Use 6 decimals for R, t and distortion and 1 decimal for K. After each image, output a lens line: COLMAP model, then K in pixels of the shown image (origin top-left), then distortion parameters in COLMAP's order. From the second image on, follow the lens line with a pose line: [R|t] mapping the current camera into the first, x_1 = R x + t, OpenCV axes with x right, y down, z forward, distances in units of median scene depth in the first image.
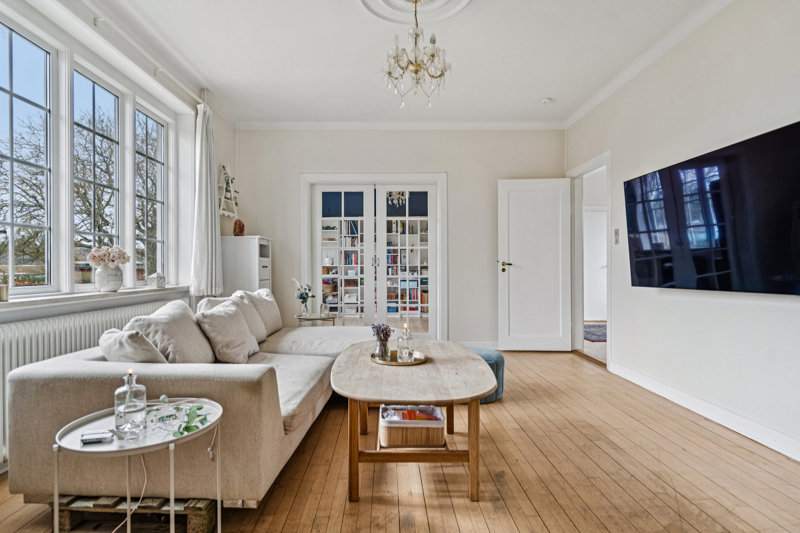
lens RADIAL K [[436.5, 0, 401.7], [0, 436.5, 268.3], [0, 0, 1]] dist [0.001817, -0.000175]
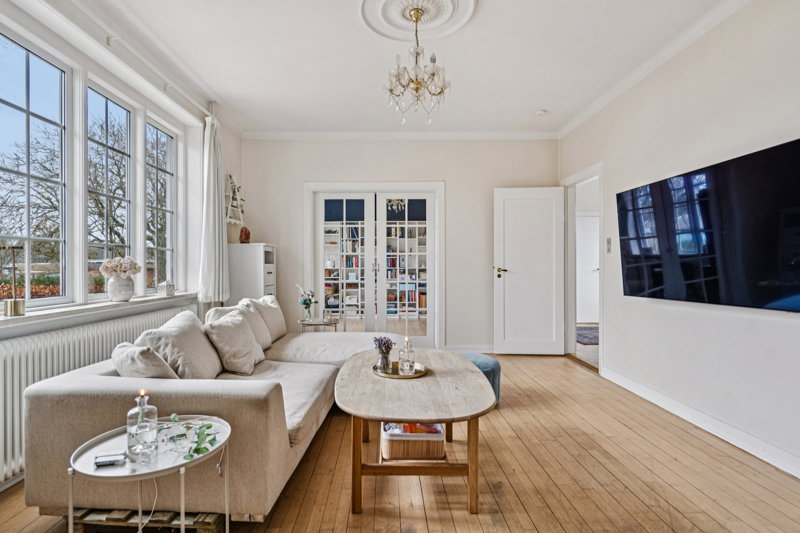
lens RADIAL K [[418.7, 0, 398.2], [0, 418.7, 268.4], [0, 0, 1]] dist [-0.000923, 0.000409]
pose [[0.999986, 0.003387, -0.004015, -0.006018], [-0.003379, 0.999992, 0.001998, -0.029564], [0.004022, -0.001984, 0.999990, 0.006229]]
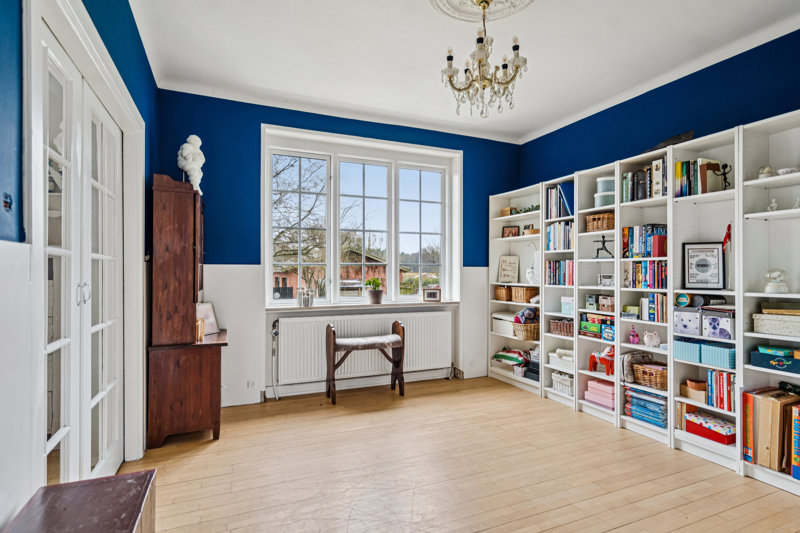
lens RADIAL K [[418.7, 0, 398.2], [0, 418.7, 268.4], [0, 0, 1]] dist [-0.000923, 0.000409]
pose [[0.369831, -0.002362, -0.929096, 0.792681], [-0.002675, 0.999990, -0.003607, -0.084051], [0.929095, 0.003820, 0.369821, 2.547261]]
